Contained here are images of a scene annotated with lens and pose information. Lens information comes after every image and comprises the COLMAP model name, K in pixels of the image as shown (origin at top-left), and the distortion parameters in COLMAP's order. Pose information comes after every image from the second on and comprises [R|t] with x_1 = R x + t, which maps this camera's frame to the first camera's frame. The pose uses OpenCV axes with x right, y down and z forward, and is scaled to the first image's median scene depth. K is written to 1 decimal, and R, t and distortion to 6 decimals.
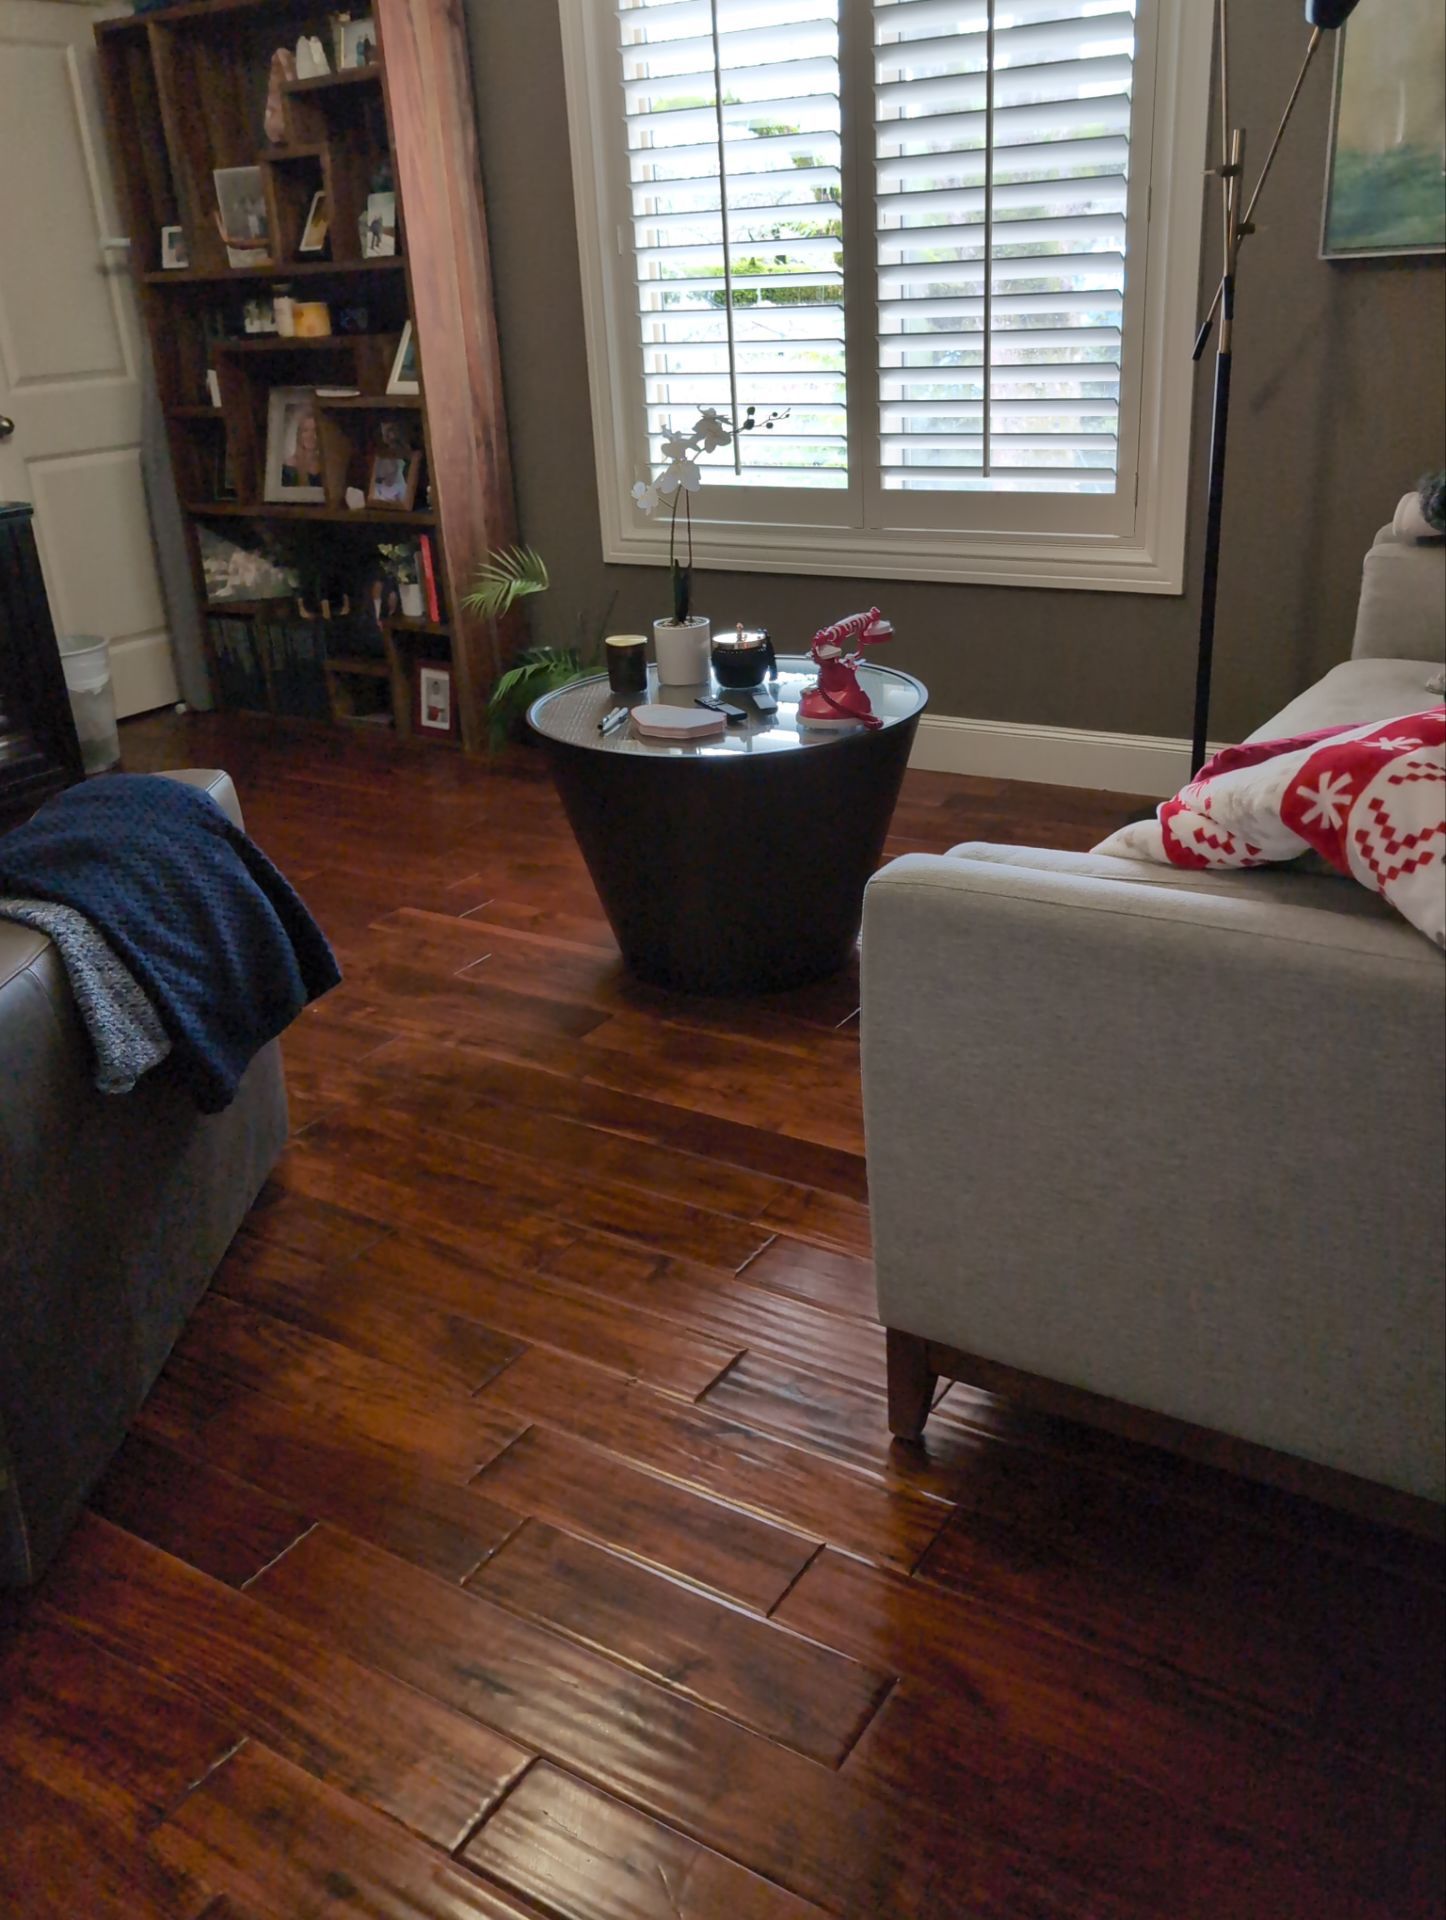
lens RADIAL K [[1620.2, 0, 723.0], [0, 1620.2, 960.0], [0, 0, 1]] dist [0.009114, -0.016648]
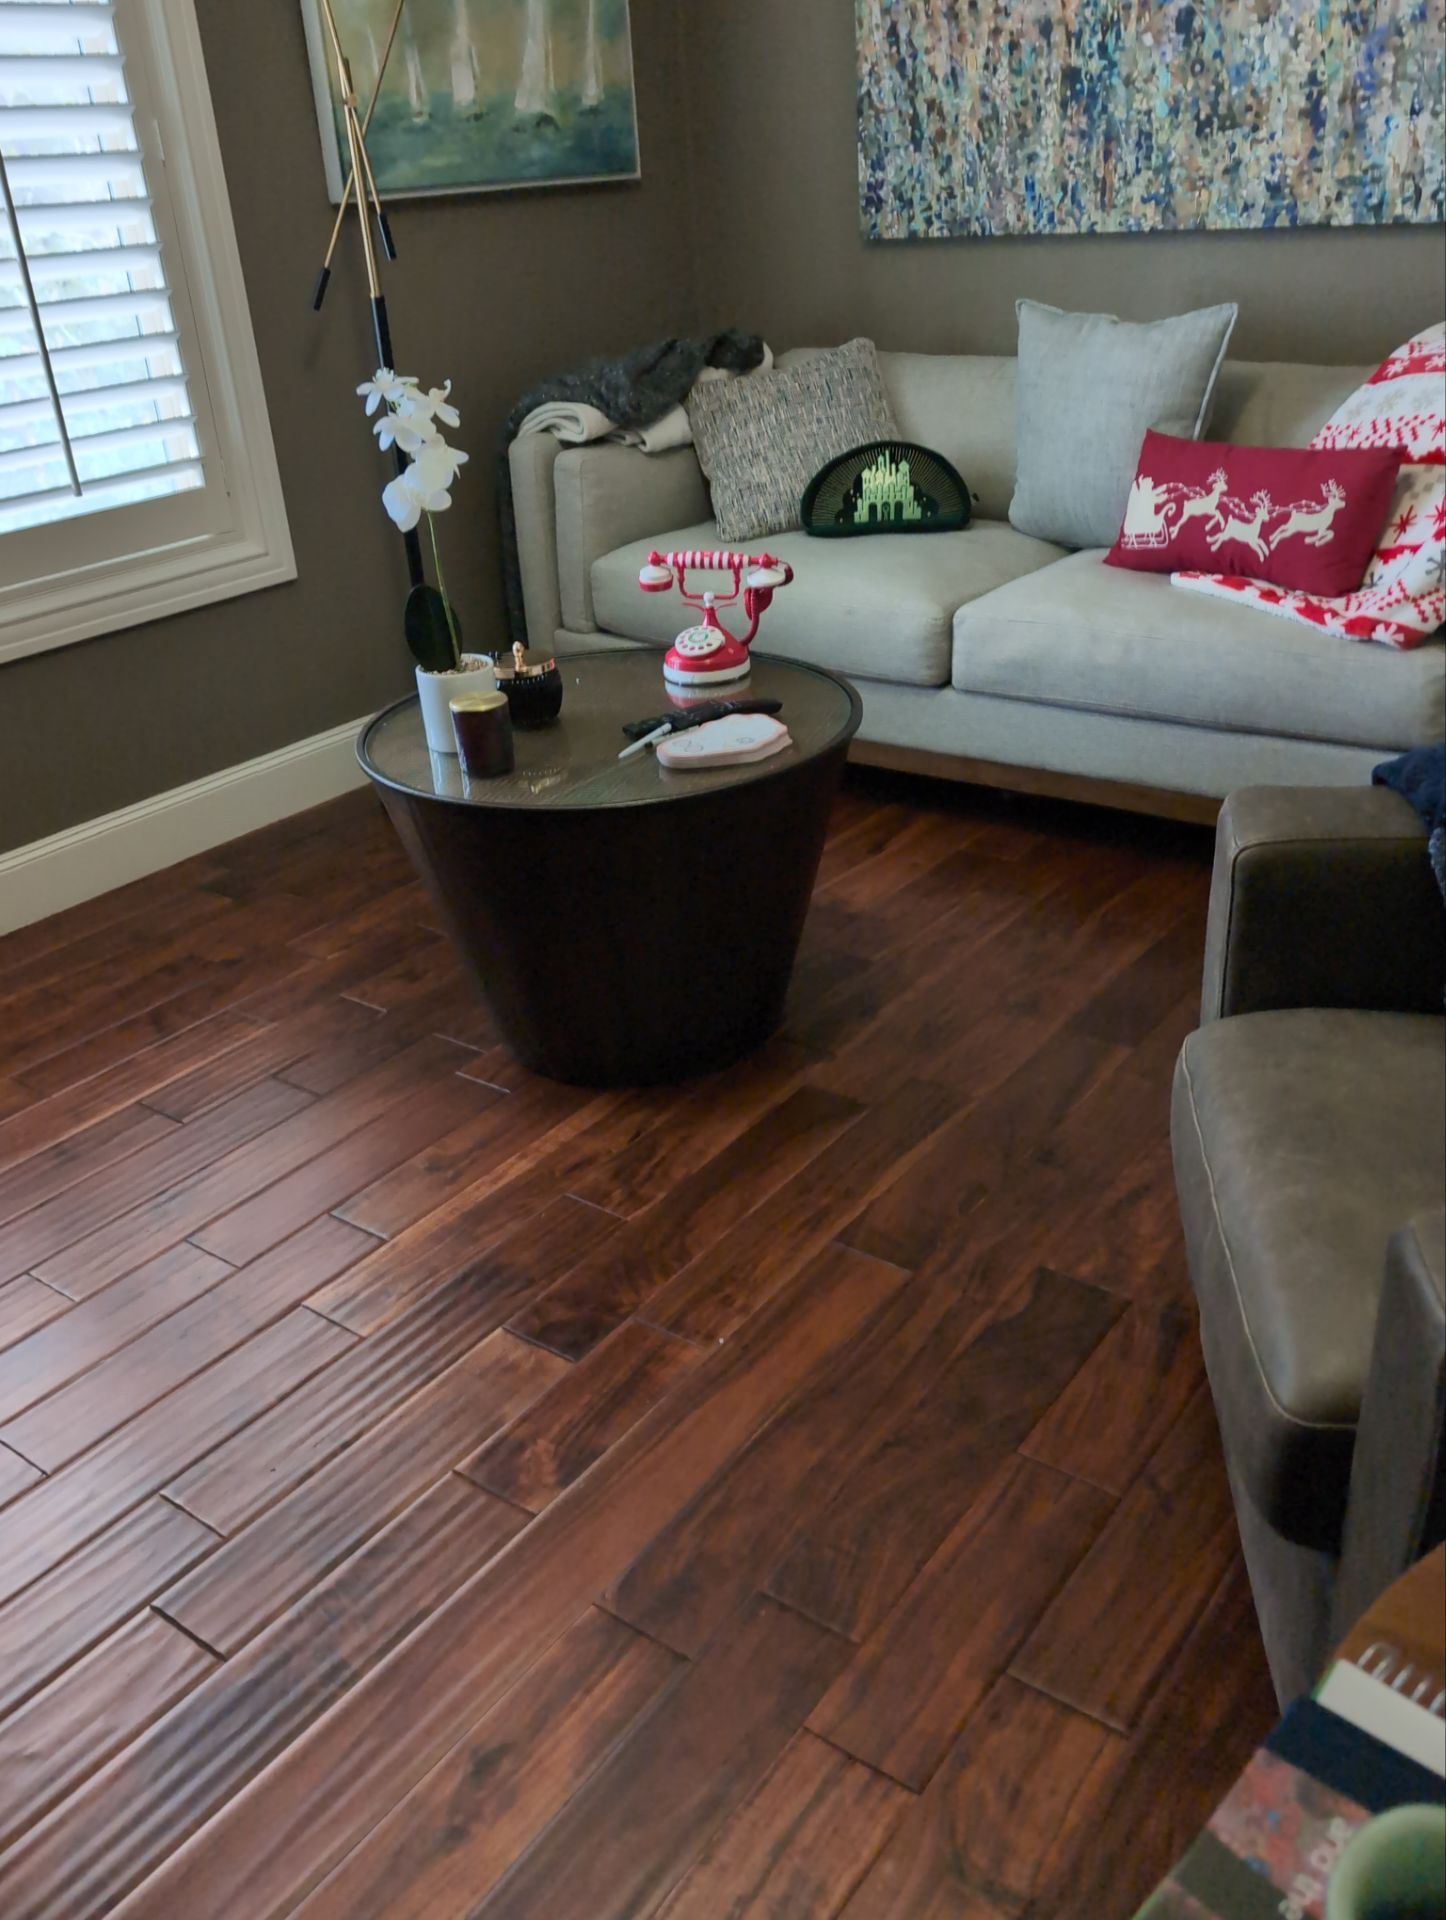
lens RADIAL K [[1612.3, 0, 723.0], [0, 1612.3, 960.0], [0, 0, 1]] dist [0.013948, -0.012563]
pose [[0.073326, -0.399688, 0.913714, -0.535703], [0.445452, 0.832838, 0.328563, -0.206642], [-0.892298, 0.382924, 0.239111, 0.564847]]
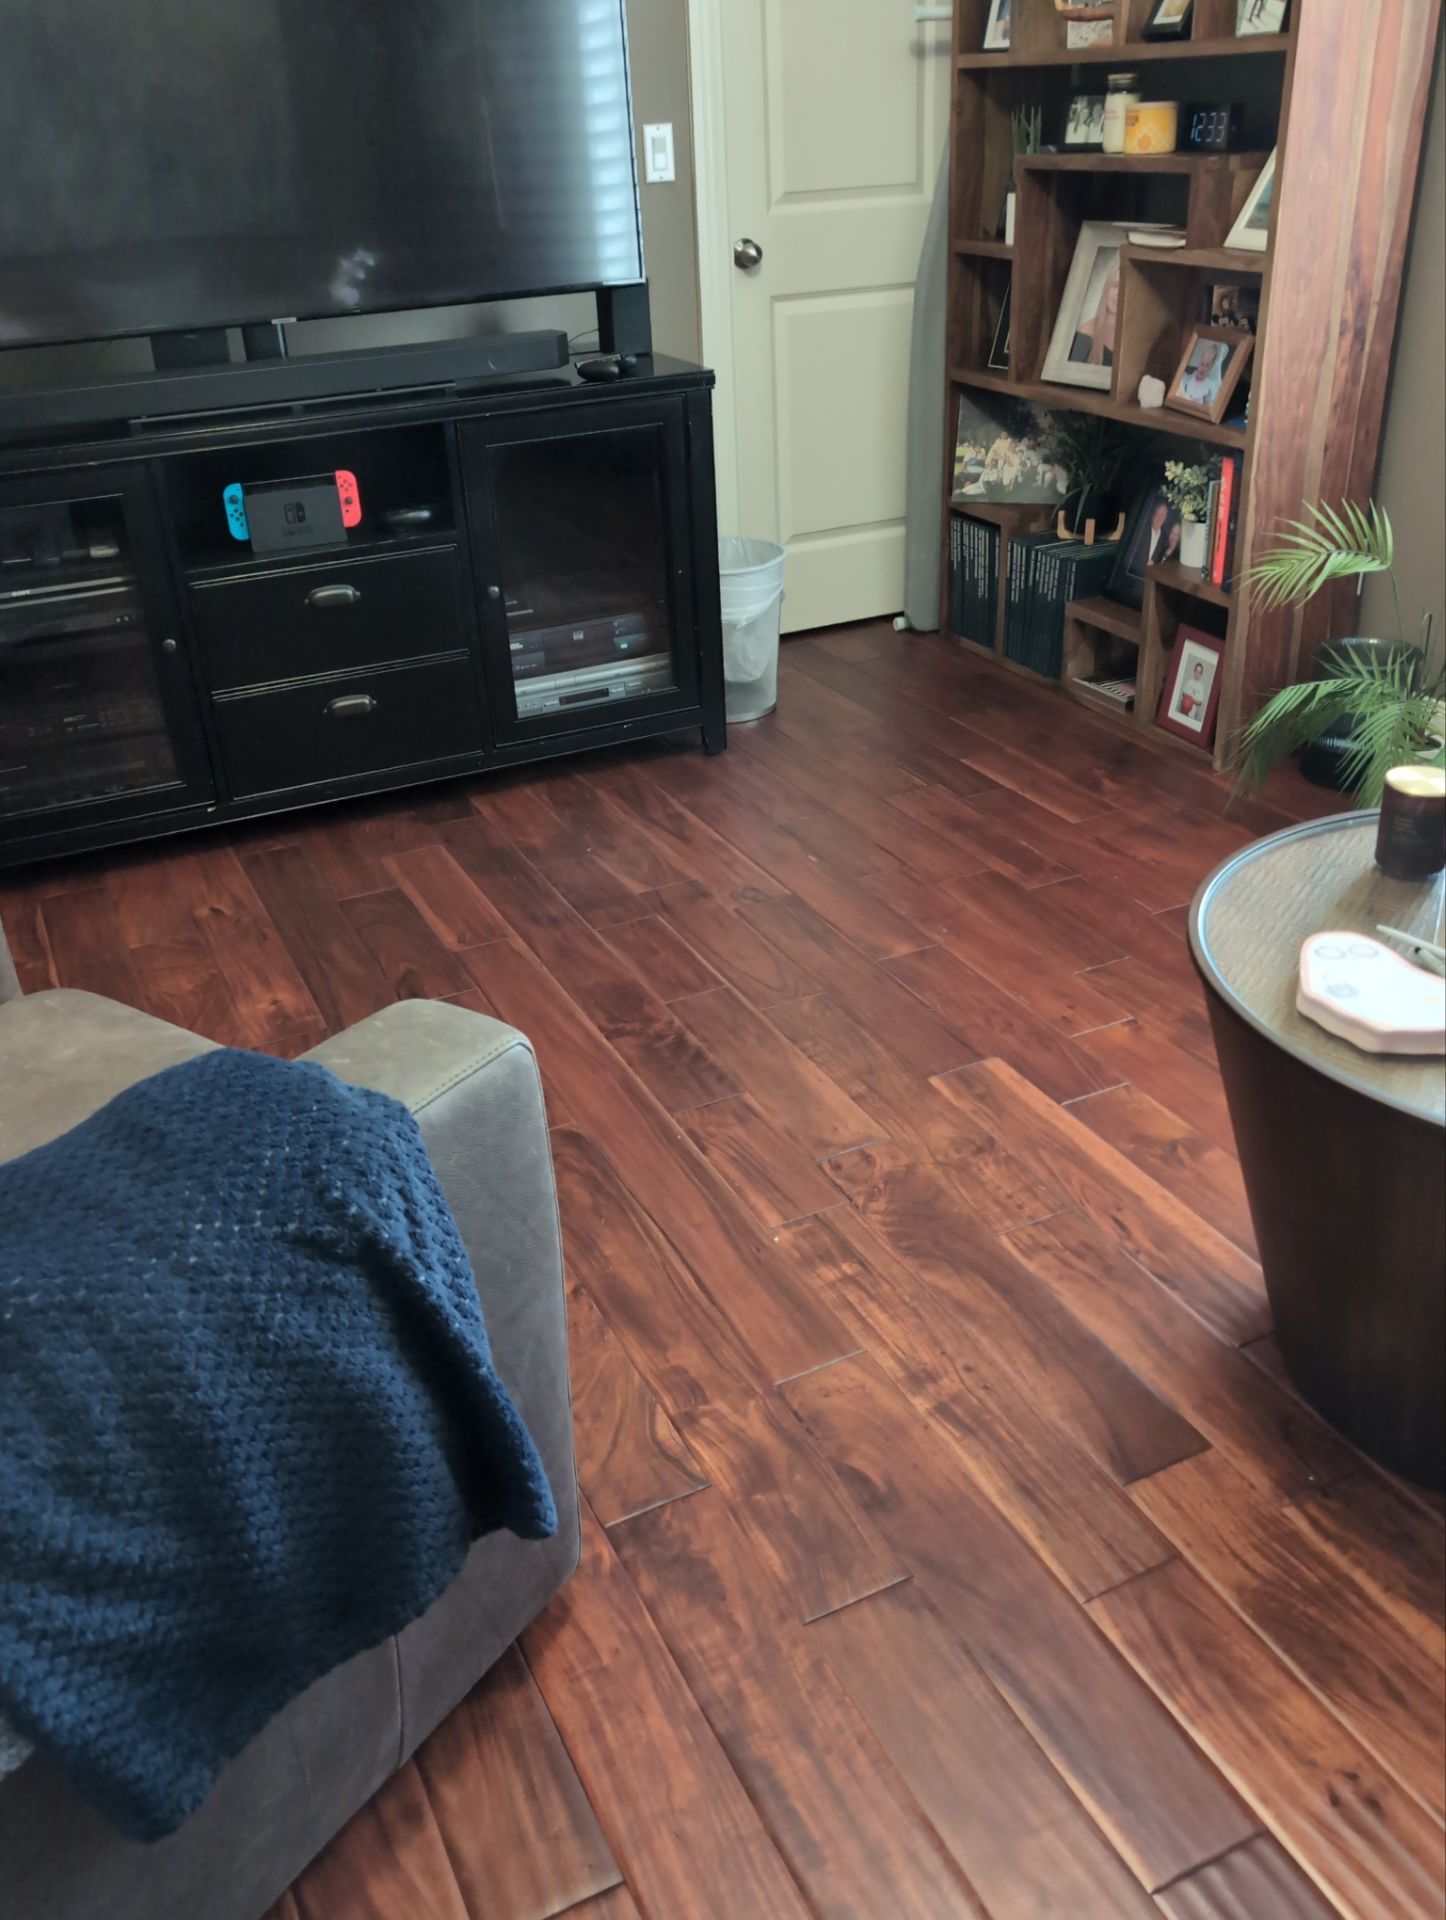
lens RADIAL K [[1612.3, 0, 723.0], [0, 1612.3, 960.0], [0, 0, 1]] dist [0.013948, -0.012563]
pose [[0.853016, 0.261445, -0.451676, -0.000685], [-0.207602, 0.964035, 0.165947, -0.132317], [0.478817, -0.047786, 0.876613, 0.295742]]
